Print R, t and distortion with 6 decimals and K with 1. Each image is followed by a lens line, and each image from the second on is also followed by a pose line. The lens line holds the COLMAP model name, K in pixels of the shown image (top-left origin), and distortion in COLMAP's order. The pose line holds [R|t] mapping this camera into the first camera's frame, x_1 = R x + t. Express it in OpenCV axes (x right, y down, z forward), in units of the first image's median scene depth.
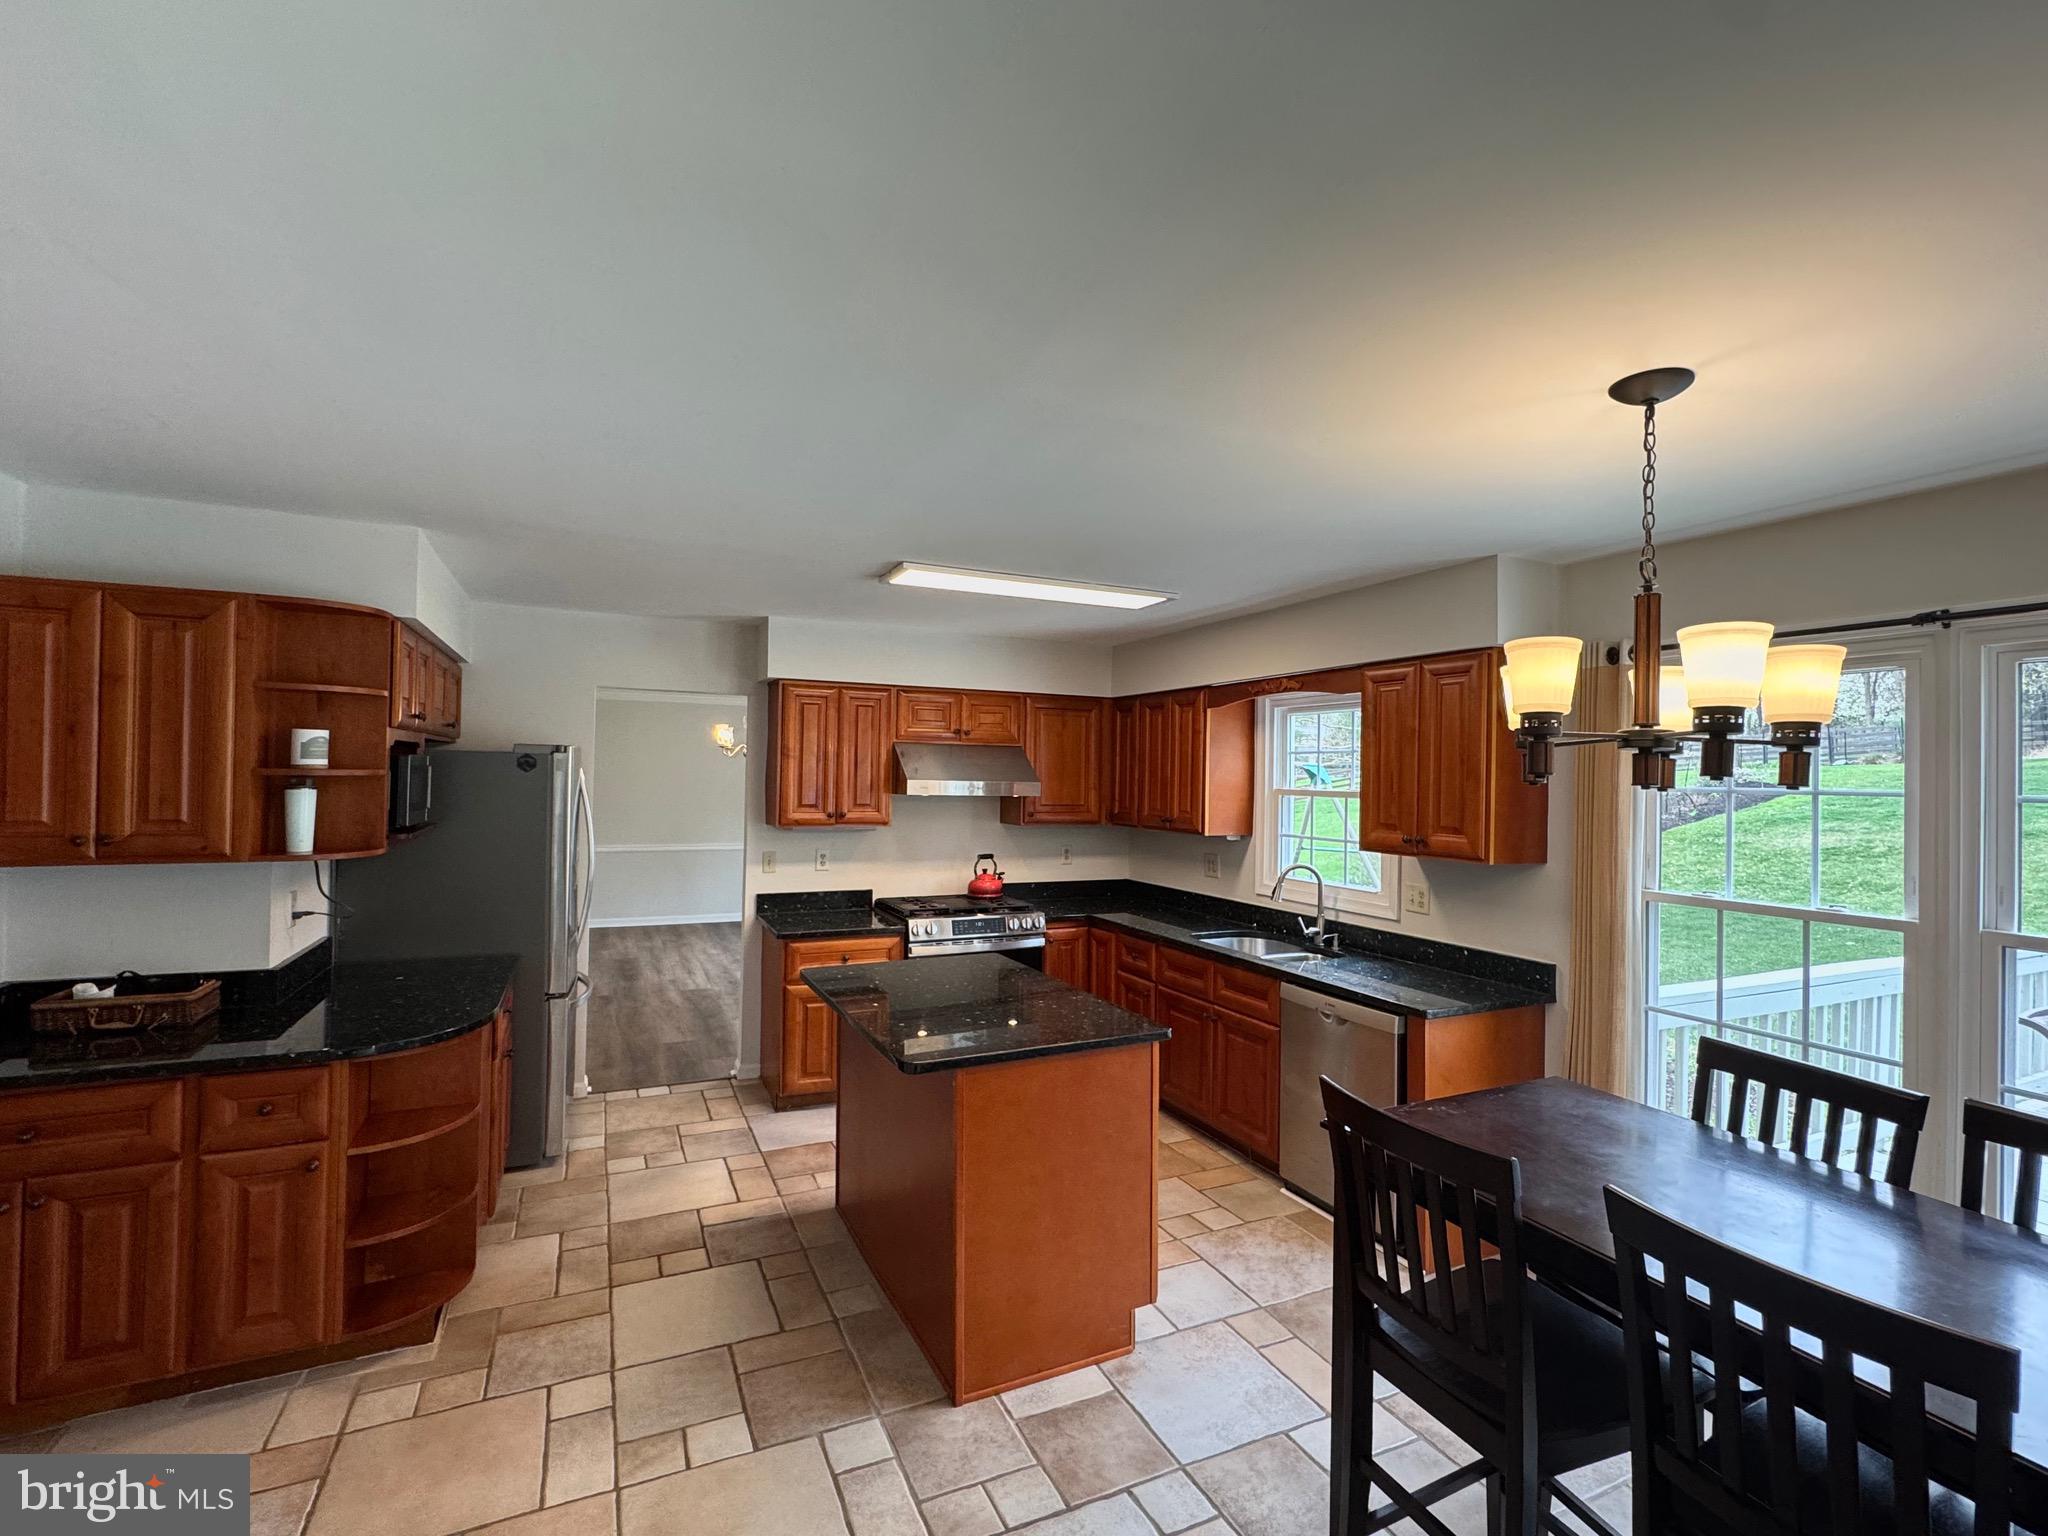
lens RADIAL K [[935.0, 0, 1024.0], [0, 935.0, 768.0], [0, 0, 1]] dist [0.000042, 0.000202]
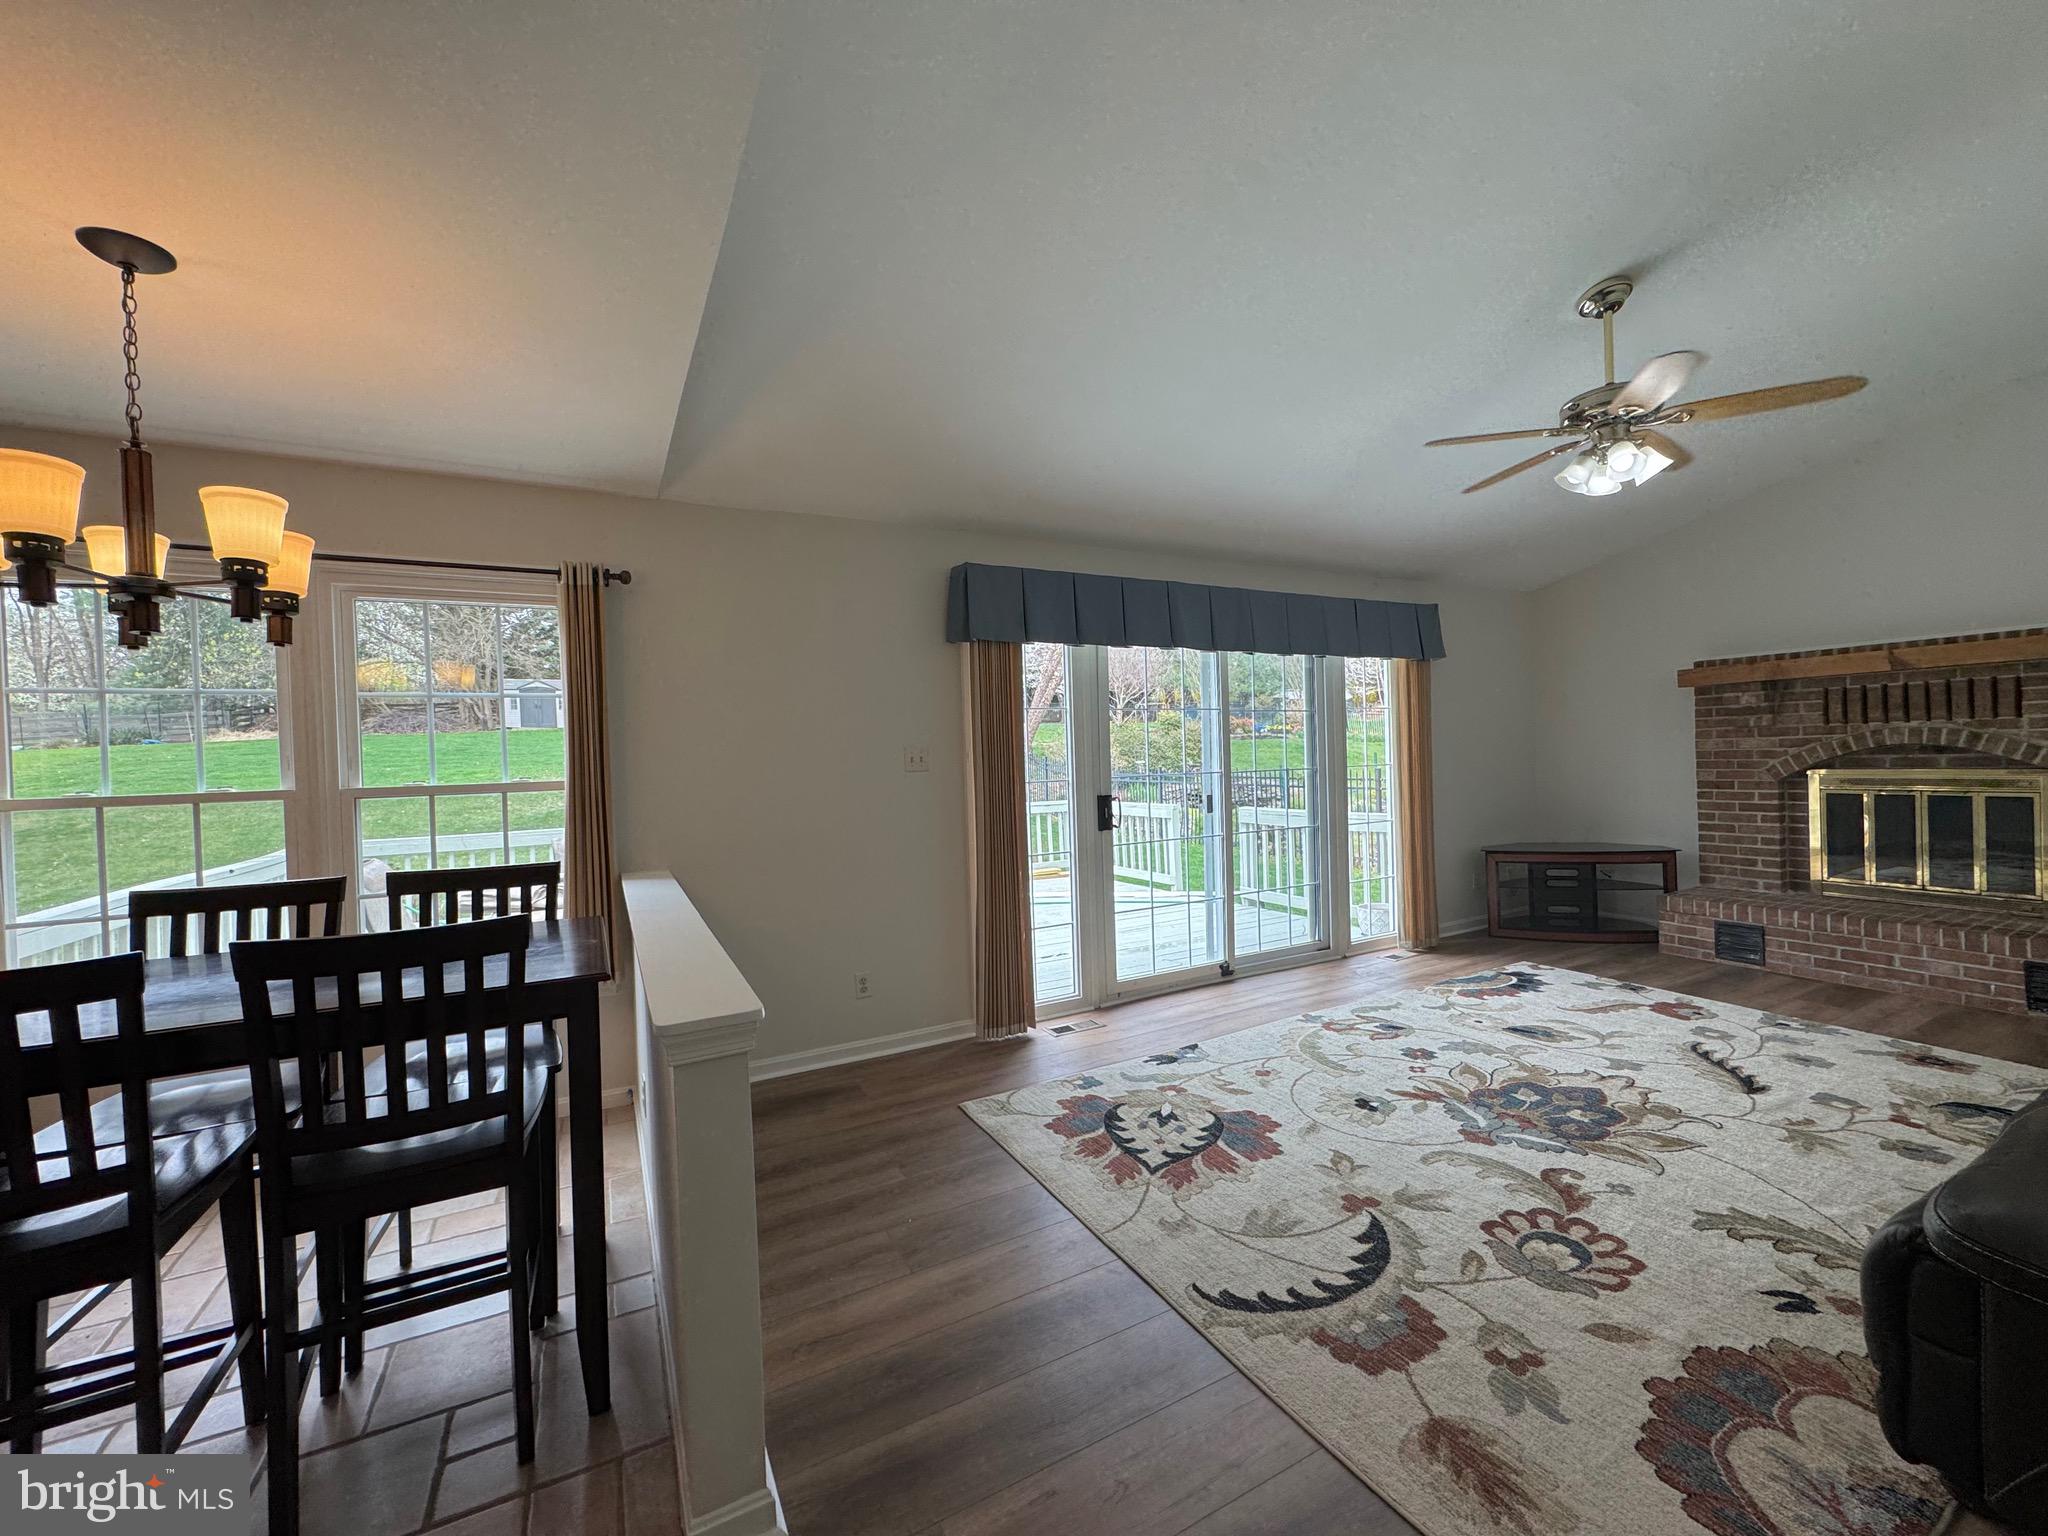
lens RADIAL K [[814.2, 0, 1024.0], [0, 814.2, 768.0], [0, 0, 1]] dist [-0.004850, 0.001043]
pose [[-0.055587, -0.030718, 0.997981, -0.120697], [0.023210, 0.999217, 0.032049, 0.063881], [-0.998184, 0.024945, -0.054831, 0.022201]]
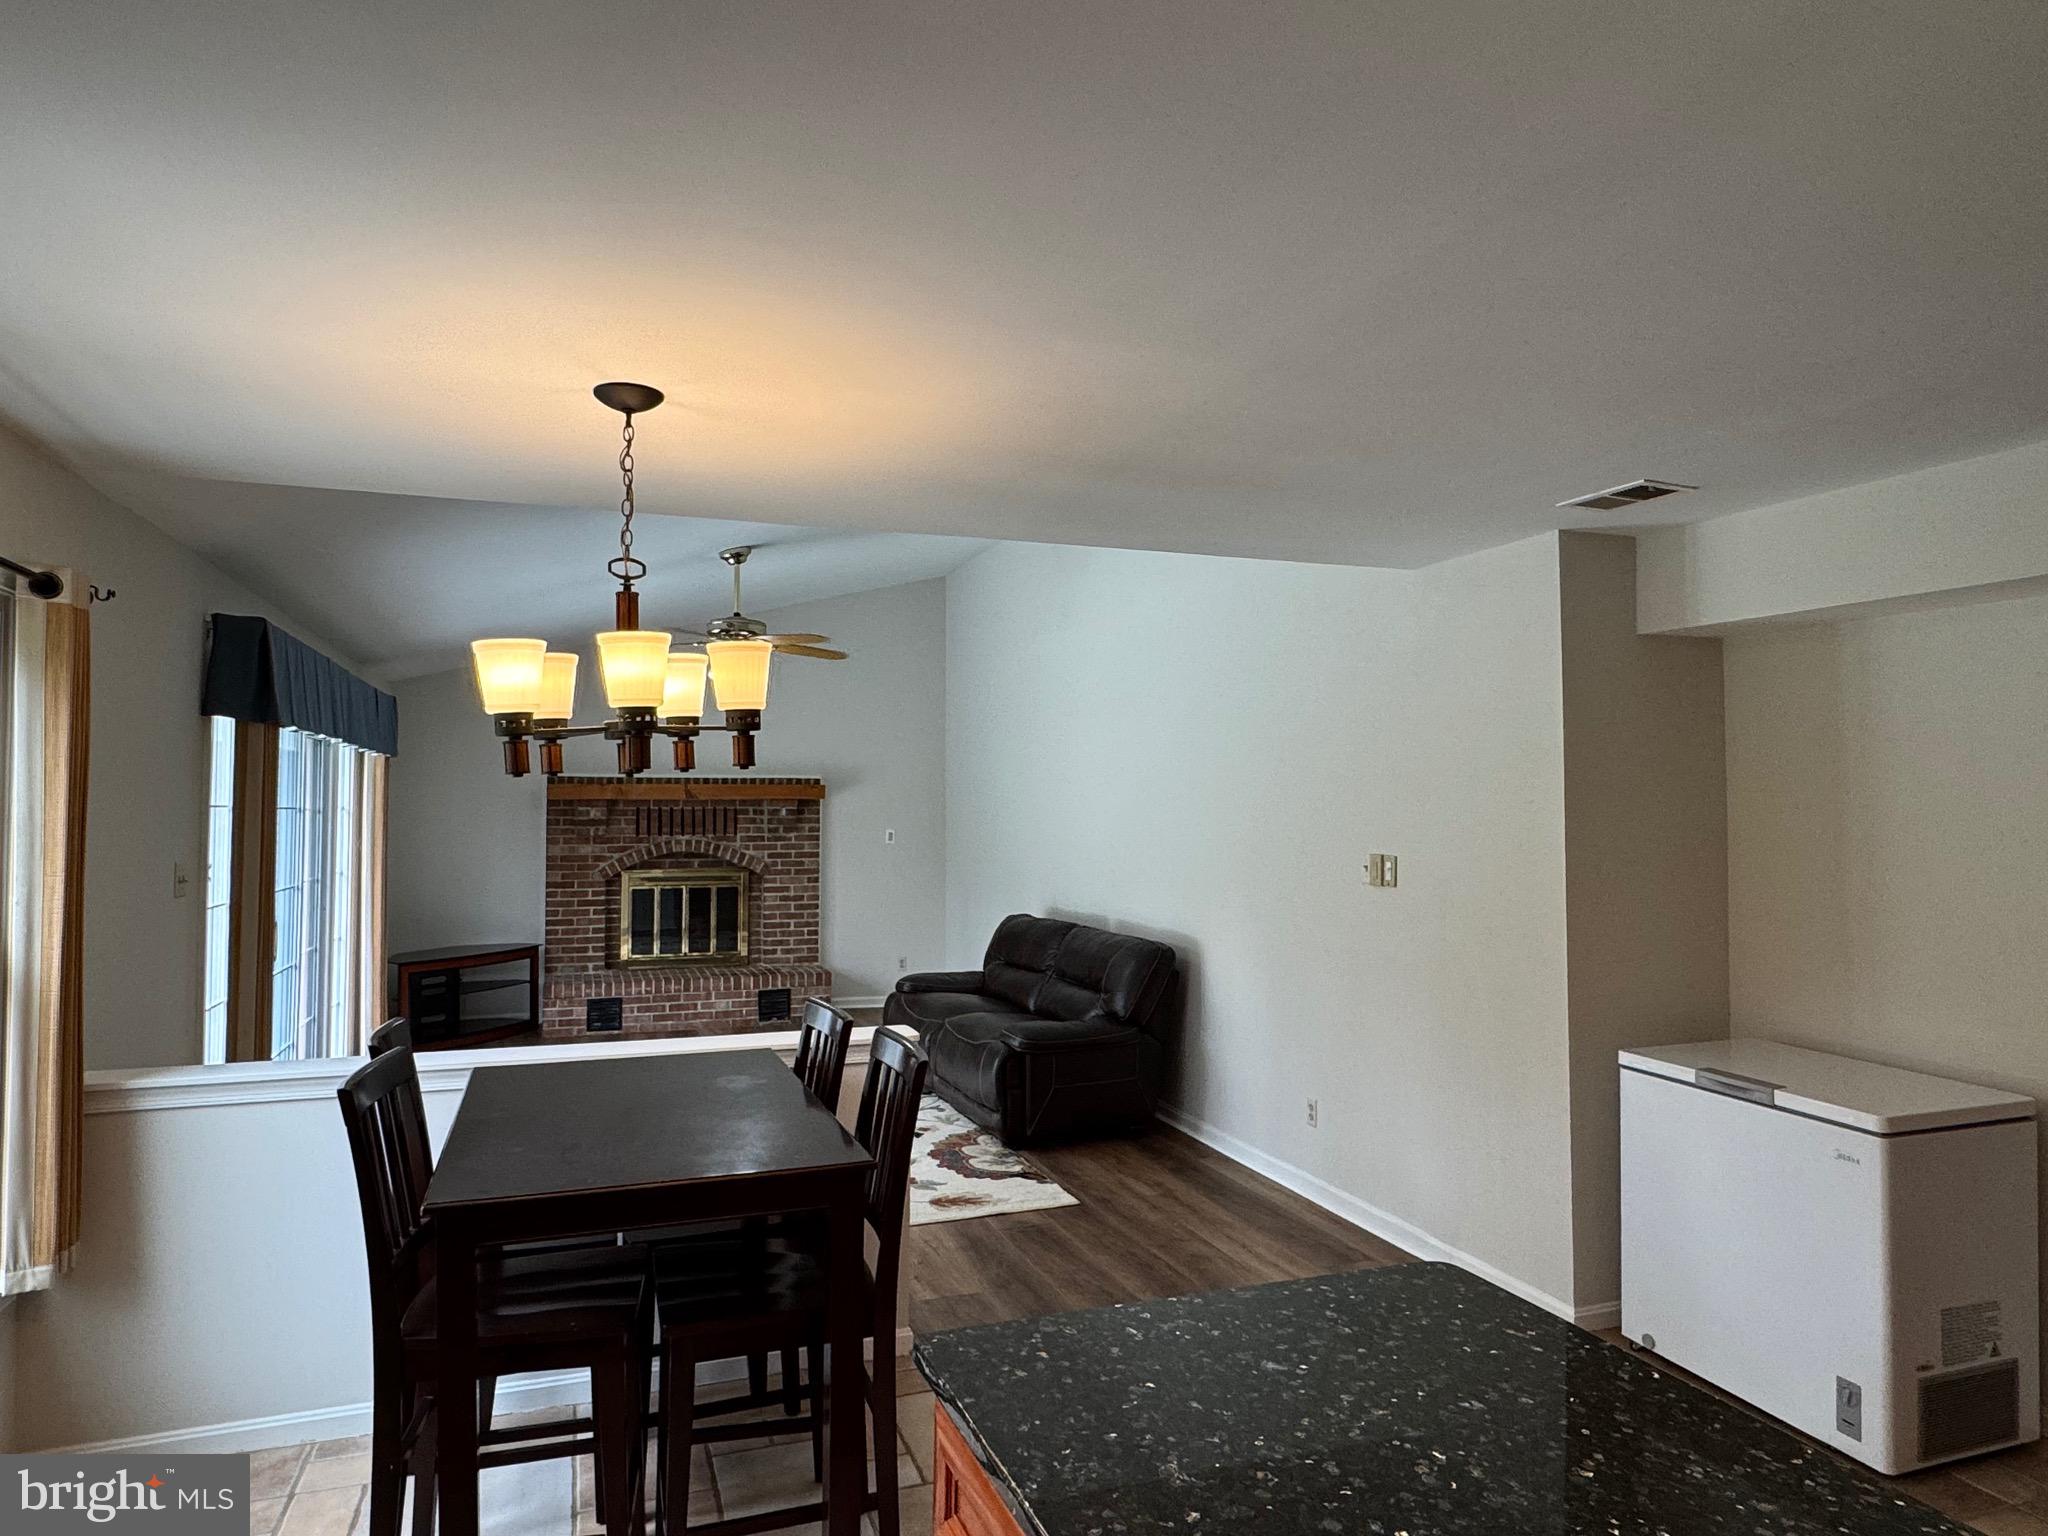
lens RADIAL K [[1254.5, 0, 1025.2], [0, 1254.5, 769.5], [0, 0, 1]] dist [0.001687, -0.000370]
pose [[-0.996246, -0.016364, 0.085003, 0.036376], [-0.019598, 0.999110, -0.037358, 0.023000], [-0.084316, -0.038883, -0.995680, 0.910274]]
